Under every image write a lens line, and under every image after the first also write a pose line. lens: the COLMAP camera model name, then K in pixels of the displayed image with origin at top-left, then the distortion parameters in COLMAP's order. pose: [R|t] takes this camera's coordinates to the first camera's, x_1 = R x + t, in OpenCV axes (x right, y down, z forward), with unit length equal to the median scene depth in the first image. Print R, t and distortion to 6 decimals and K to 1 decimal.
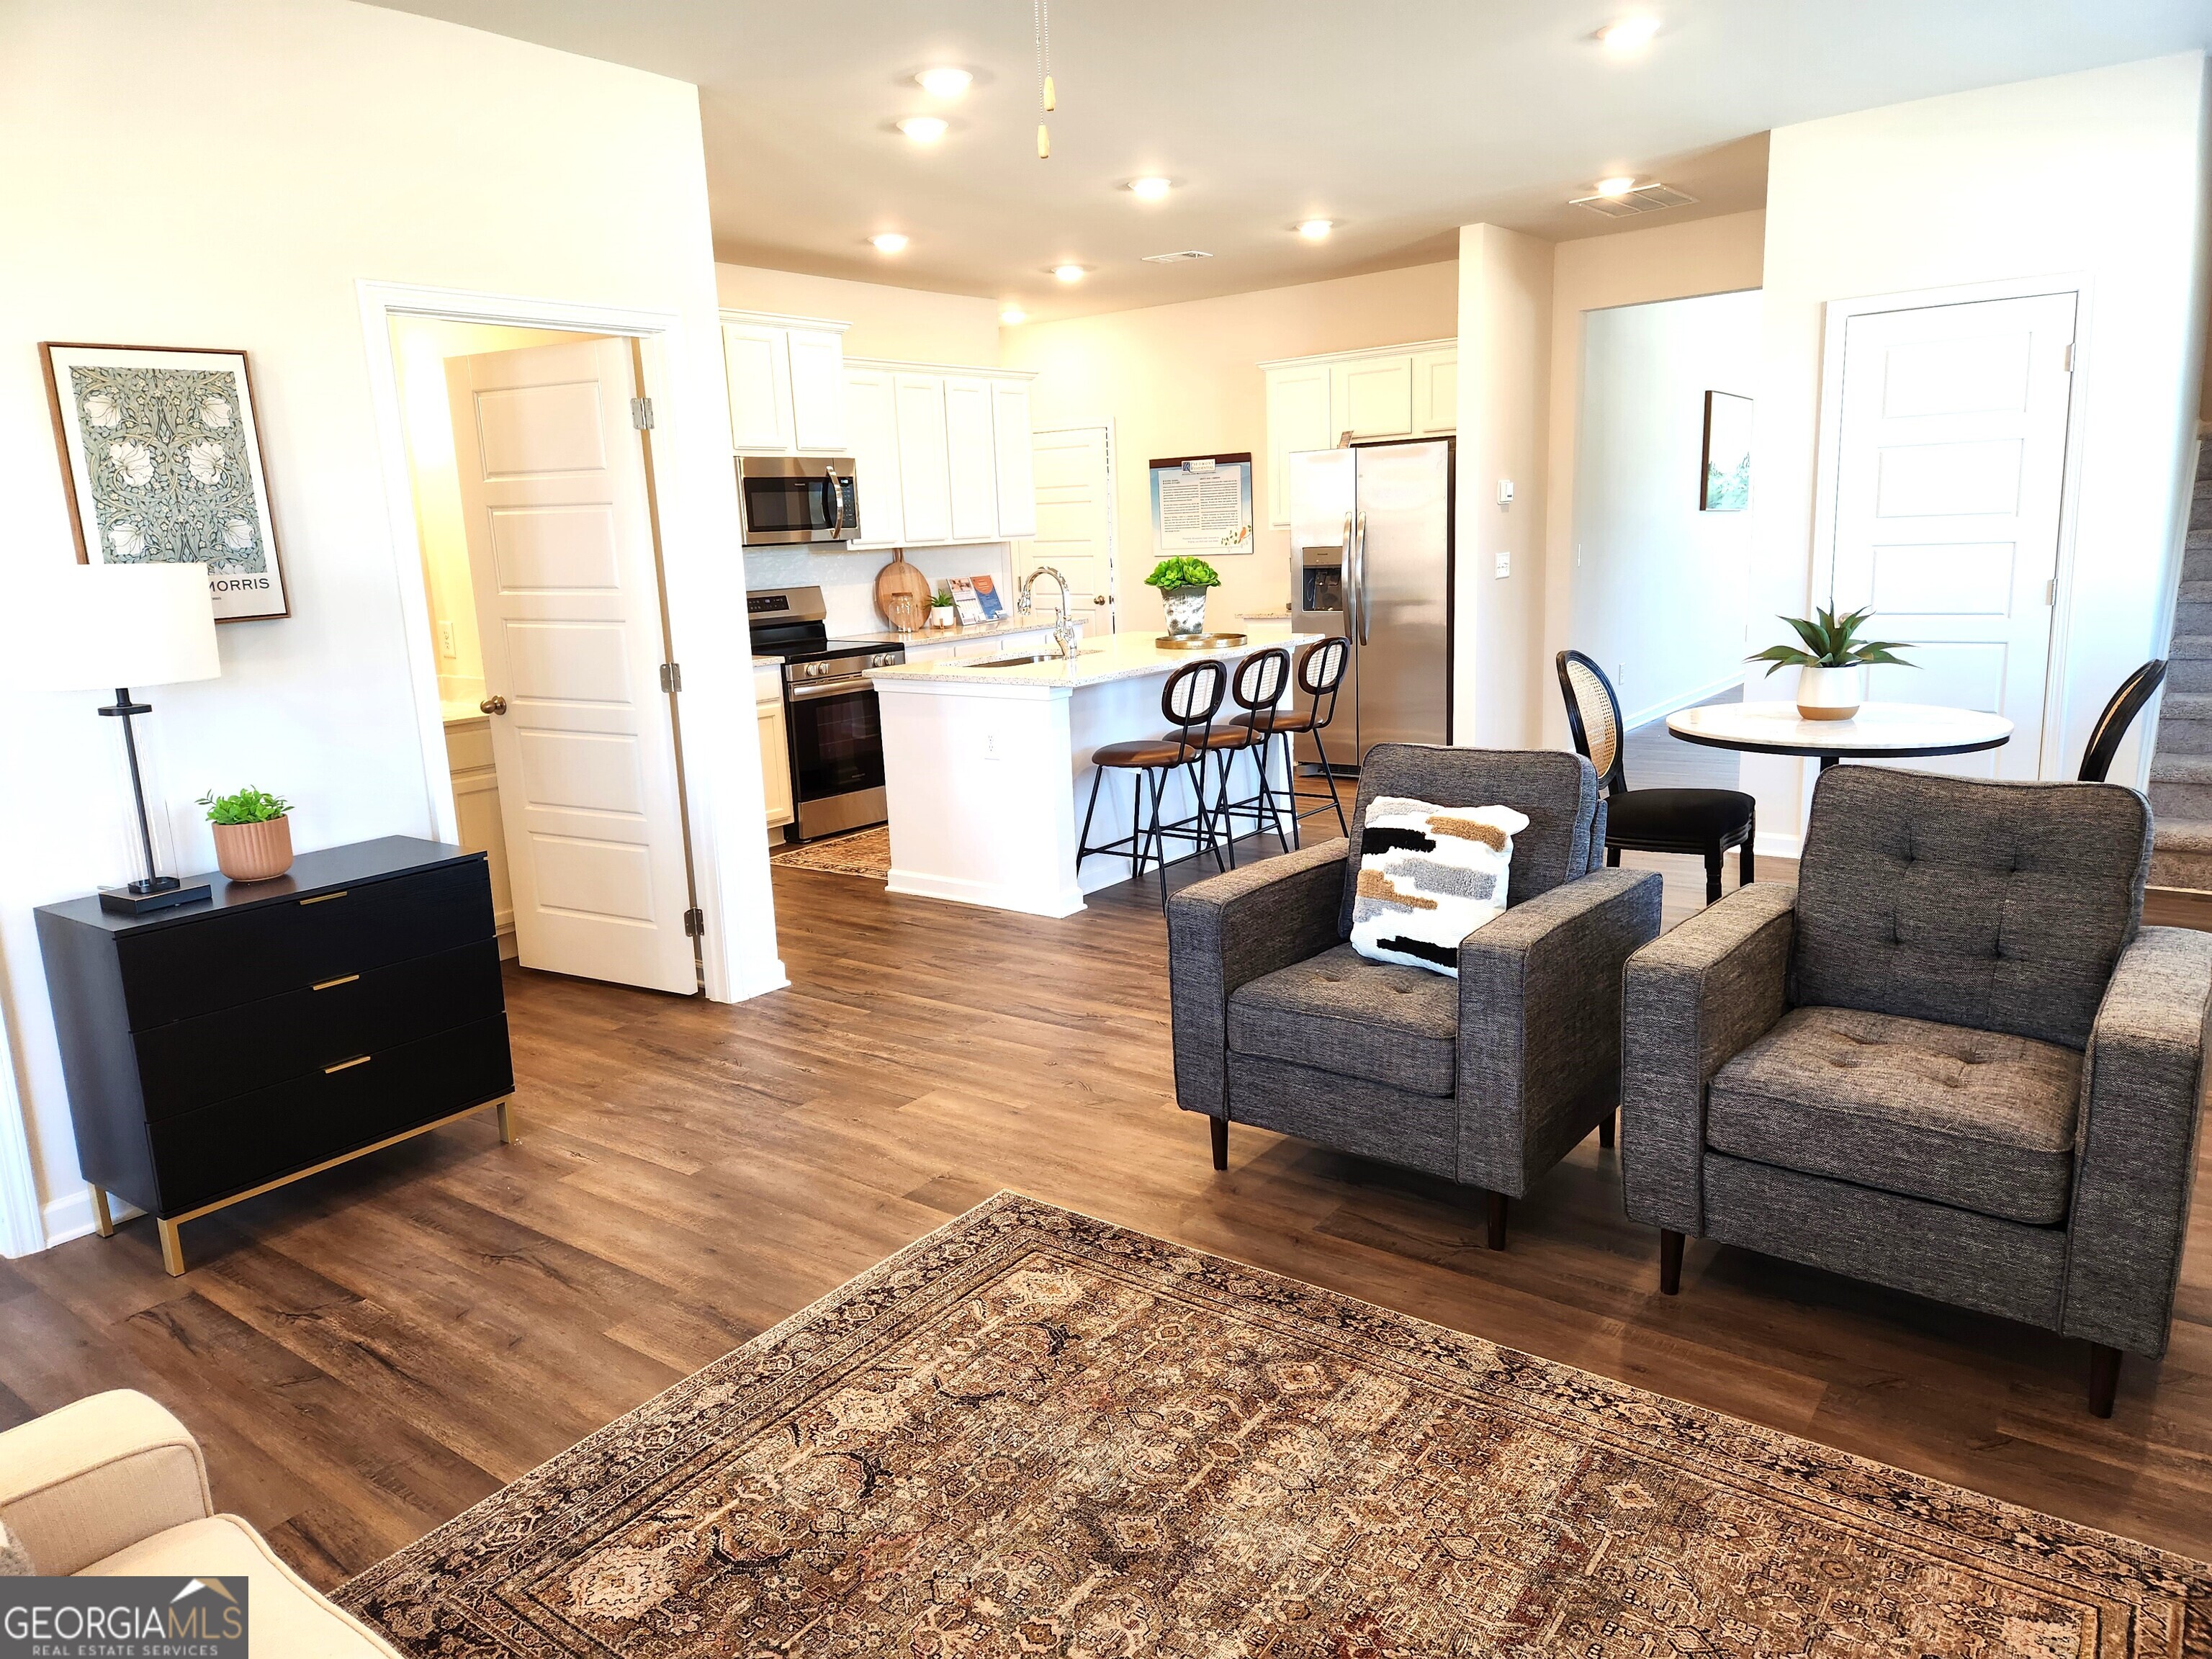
lens RADIAL K [[1472.5, 0, 1113.6], [0, 1472.5, 810.0], [0, 0, 1]] dist [0.093878, -0.089421]
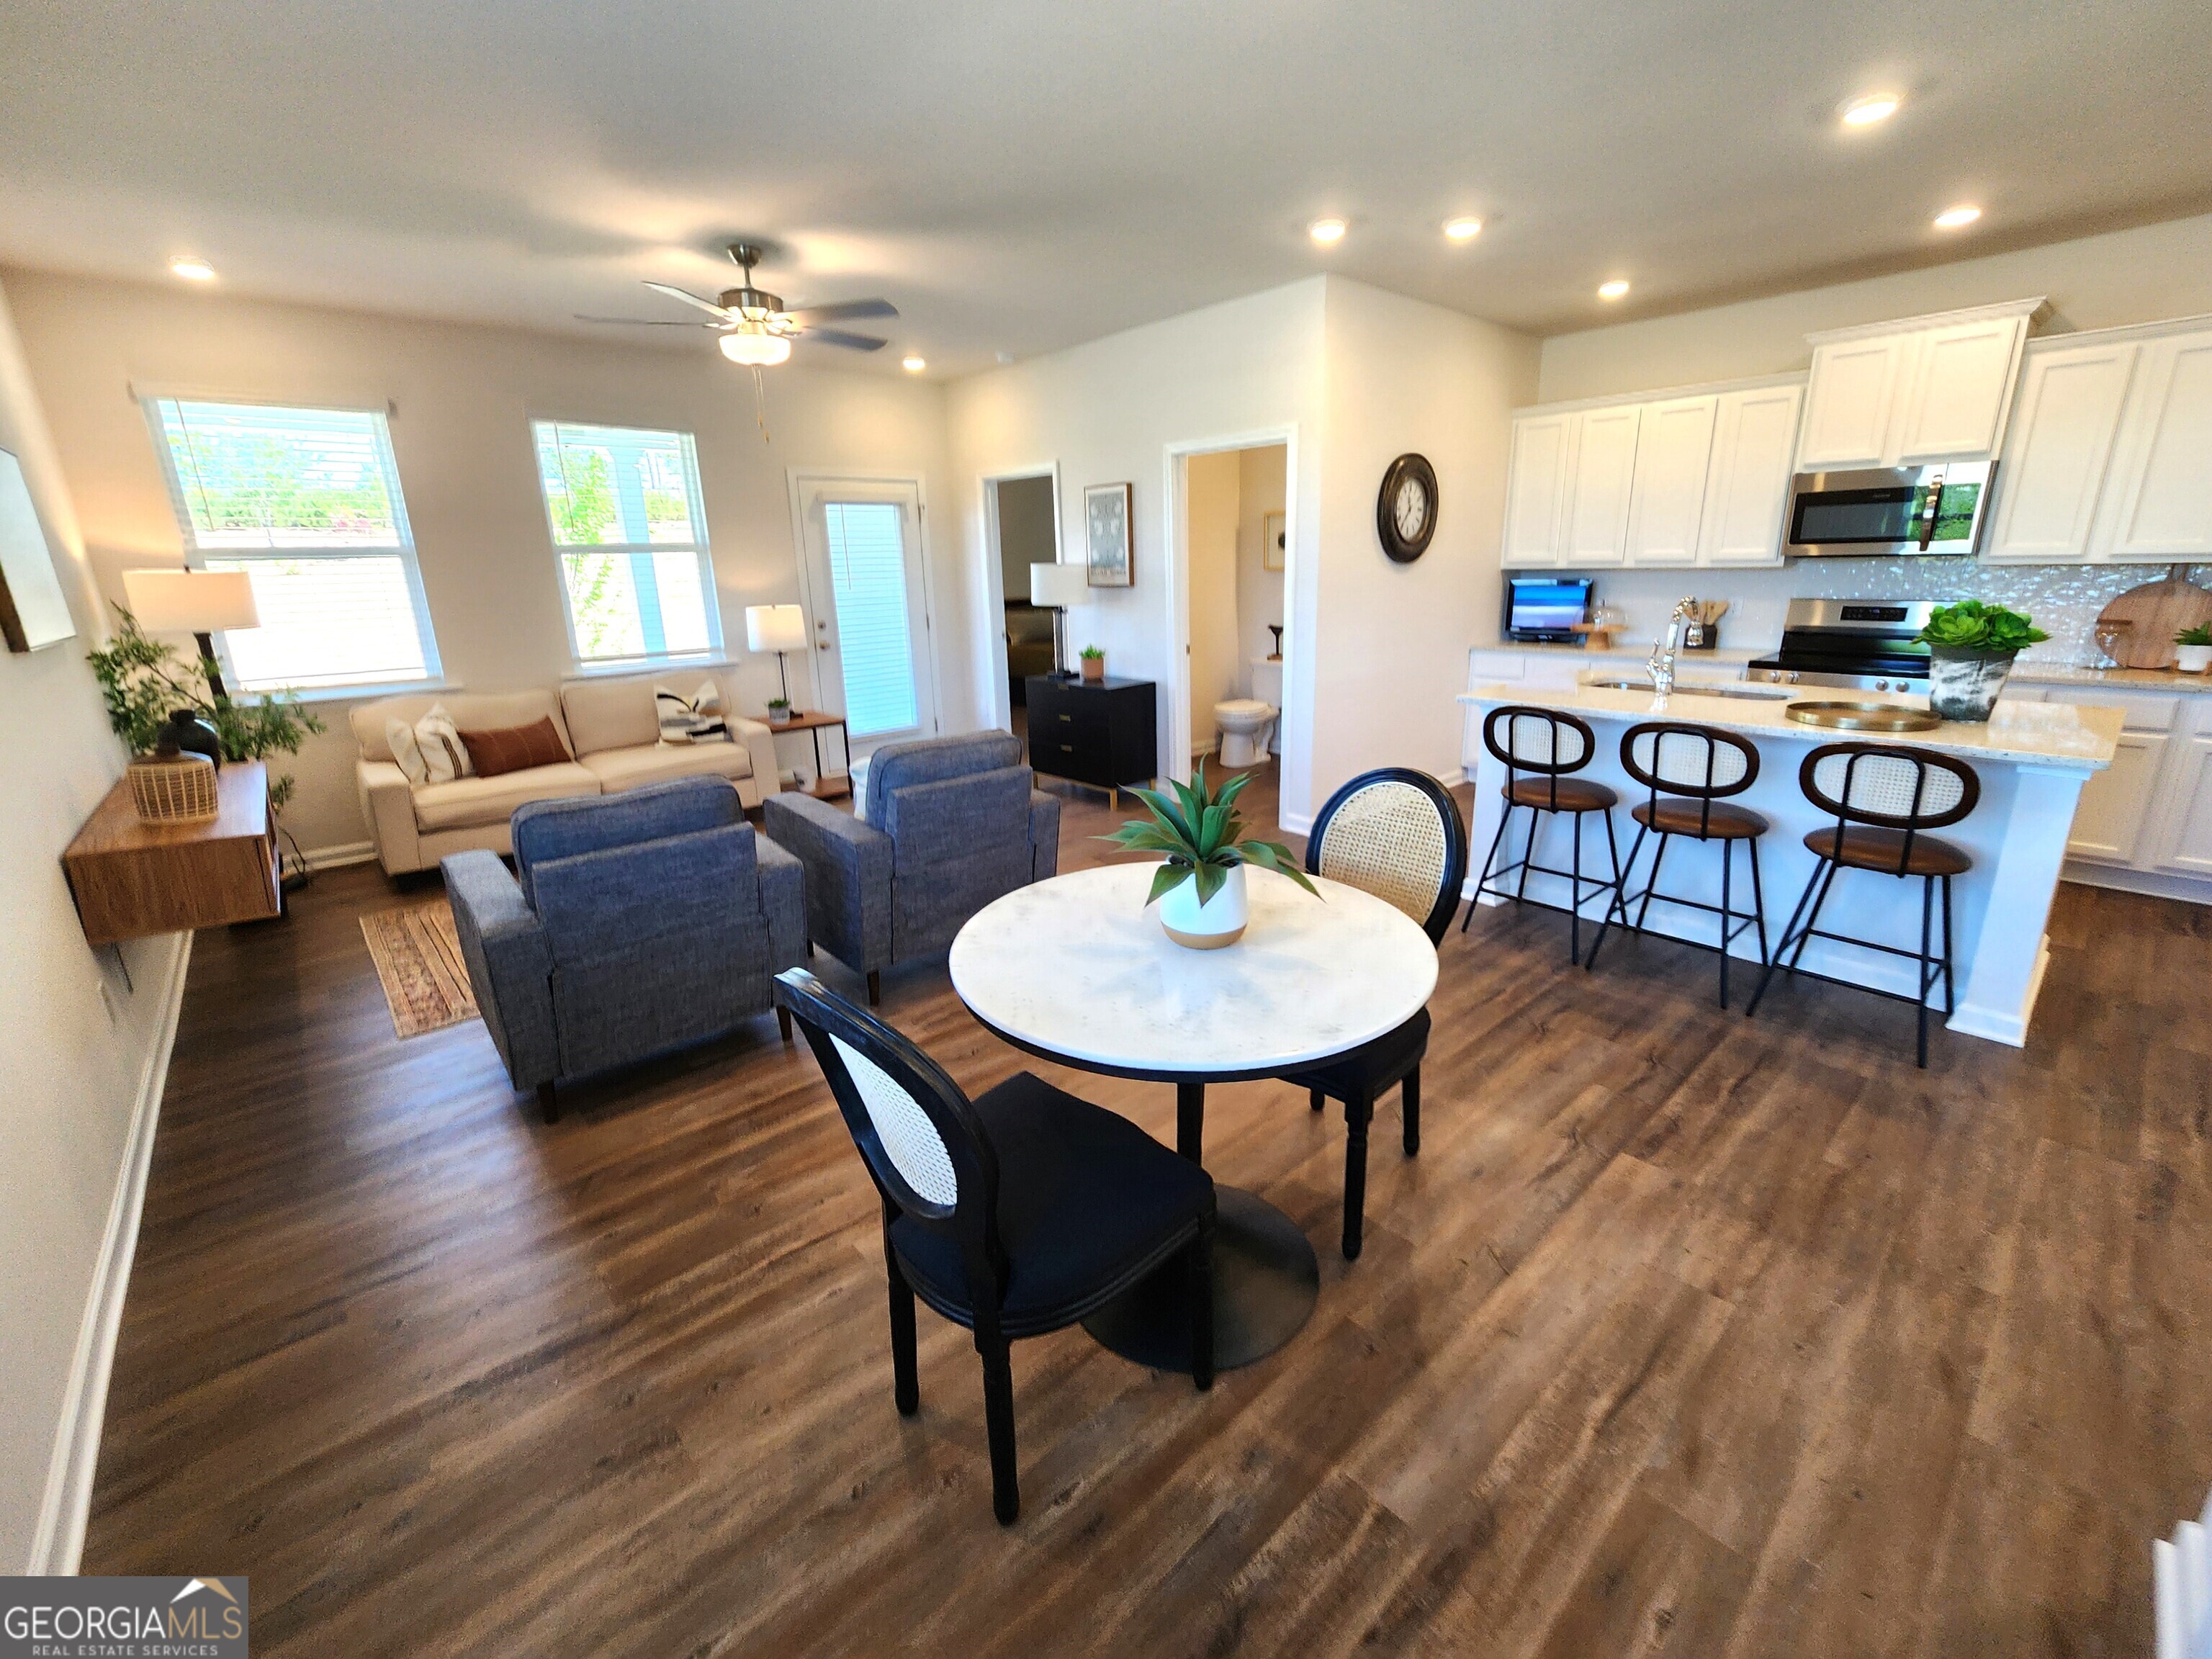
lens RADIAL K [[923.7, 0, 1120.5], [0, 923.7, 810.3], [0, 0, 1]] dist [0.004205, -0.000397]
pose [[-0.189840, 0.306946, -0.932601, 1.074871], [-0.160297, 0.927439, 0.337877, -0.310409], [0.968641, 0.213636, -0.126863, 1.287056]]
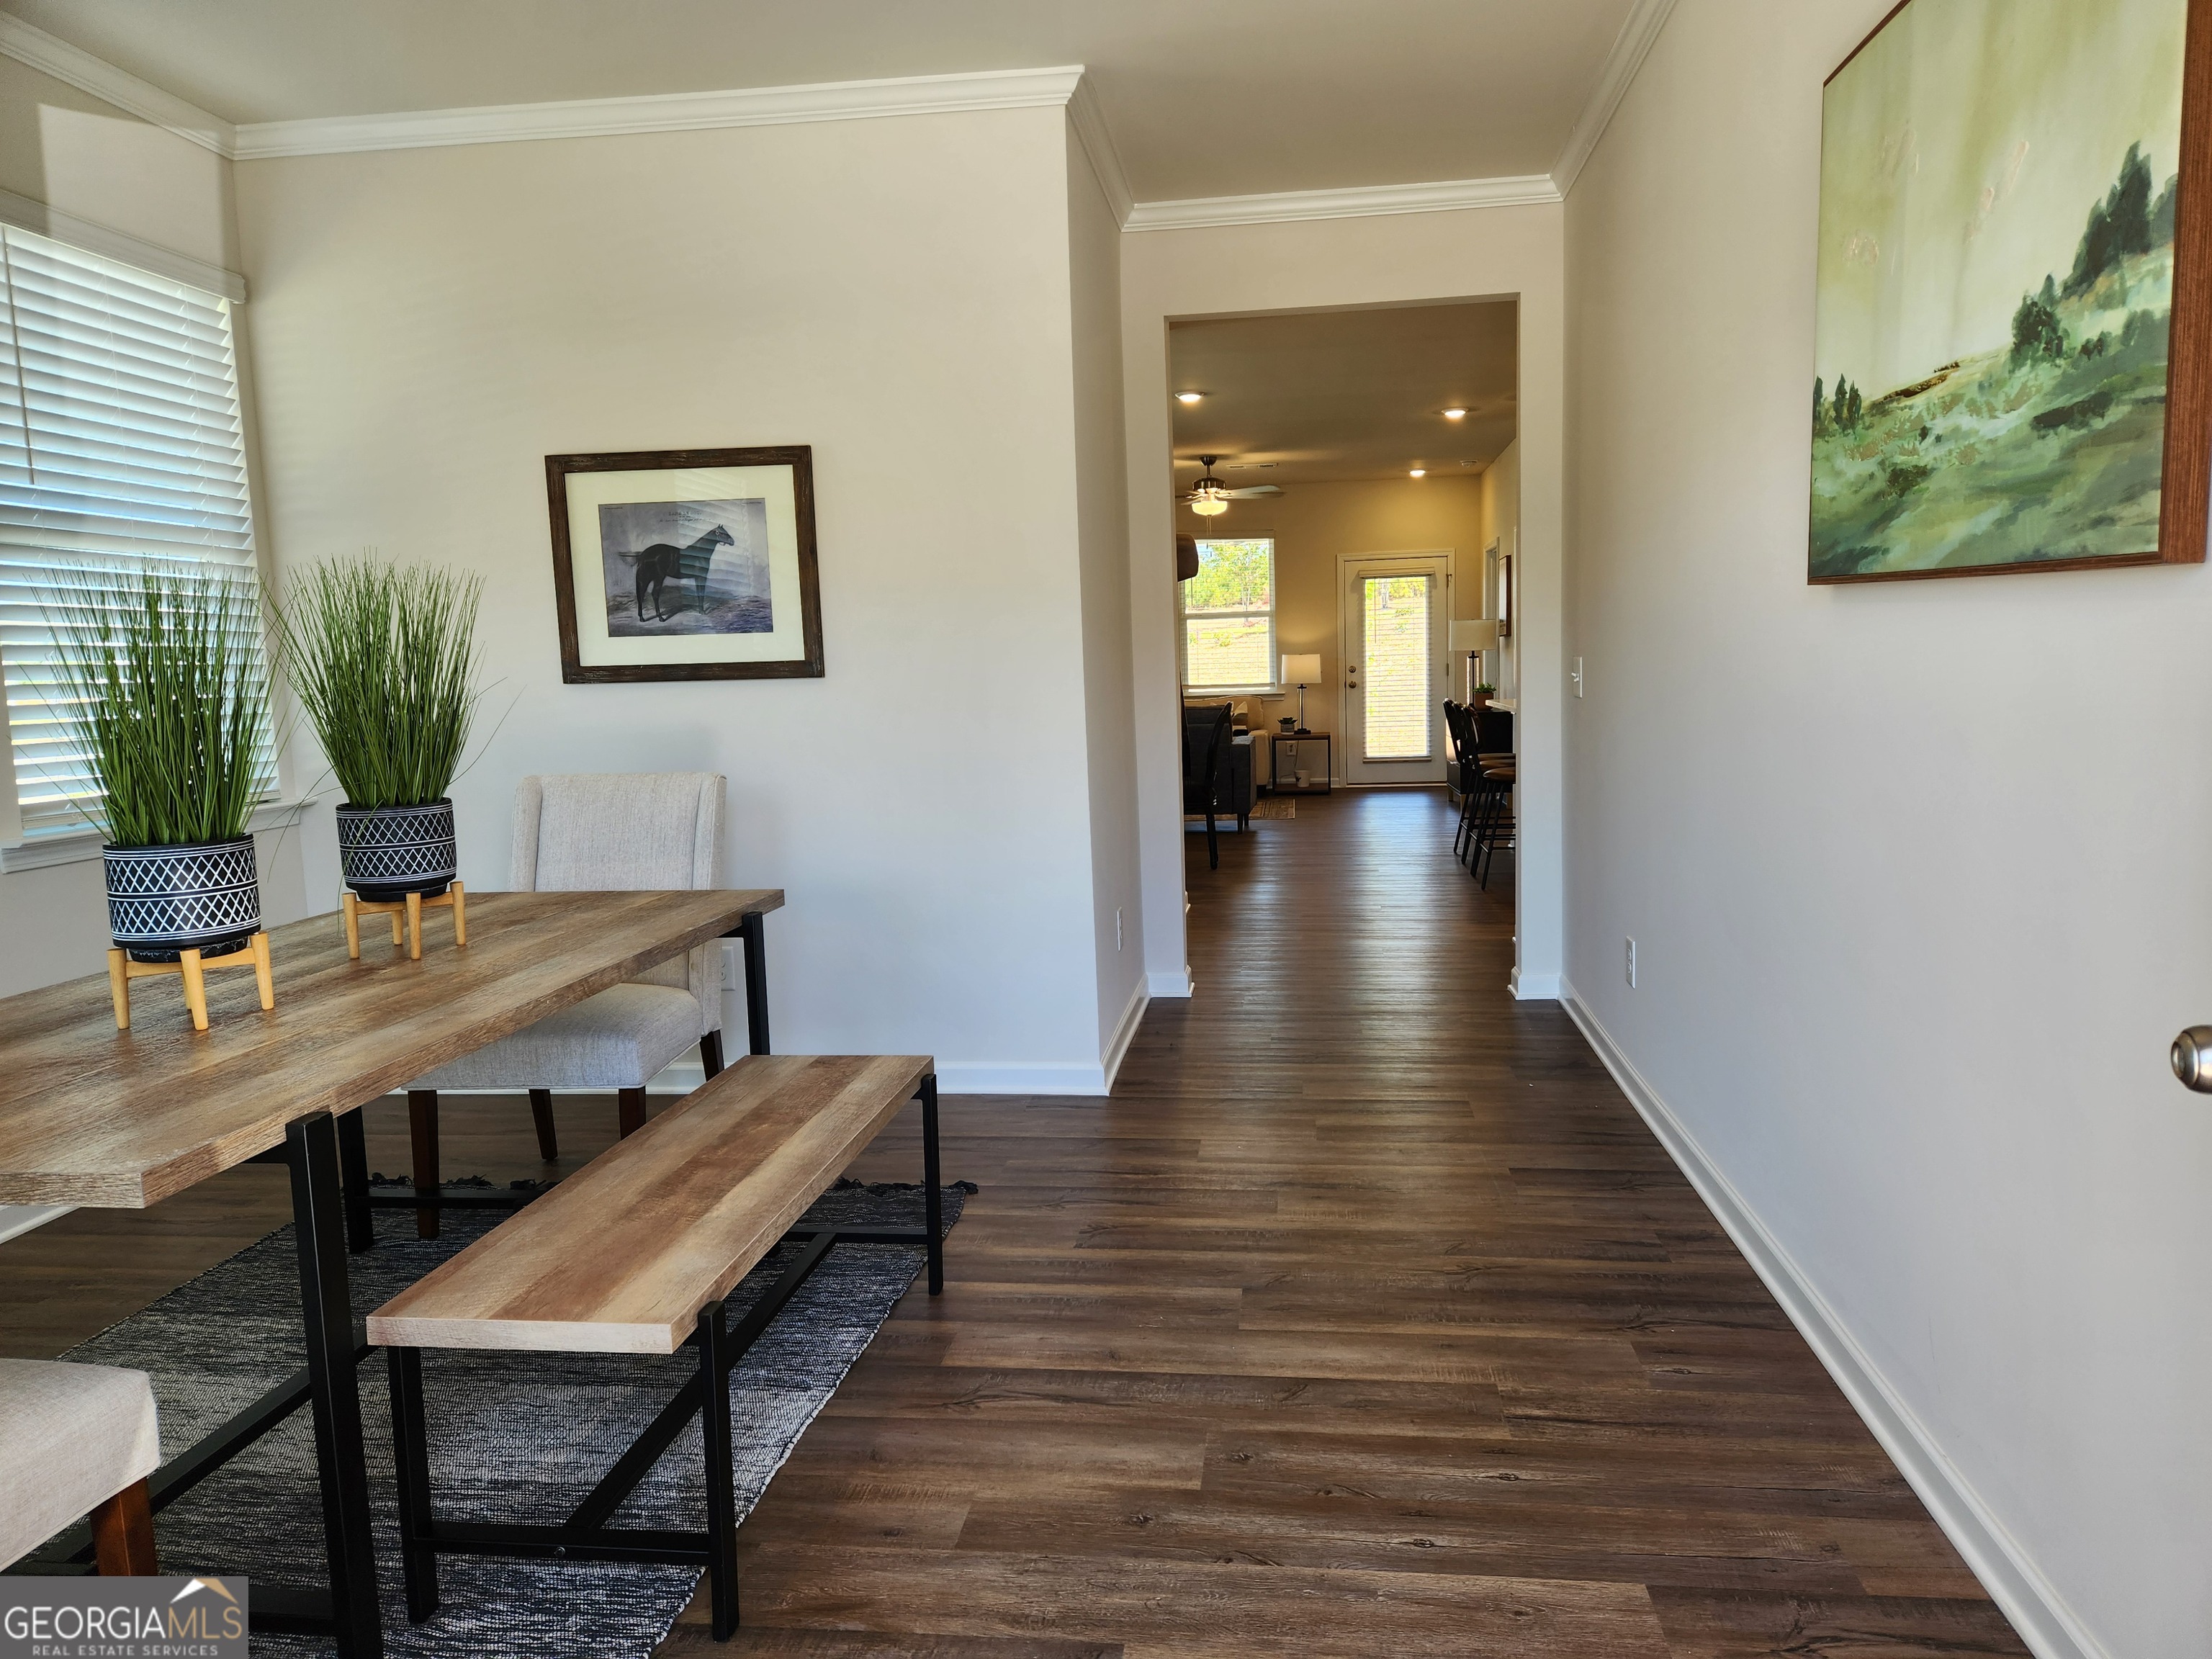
lens RADIAL K [[1472.5, 0, 1113.6], [0, 1472.5, 810.0], [0, 0, 1]] dist [0.093878, -0.089421]
pose [[-0.867118, 0.122628, -0.482771, 1.781939], [-0.026605, 0.956436, 0.290729, -0.680498], [0.497391, 0.264940, -0.826080, 3.343885]]
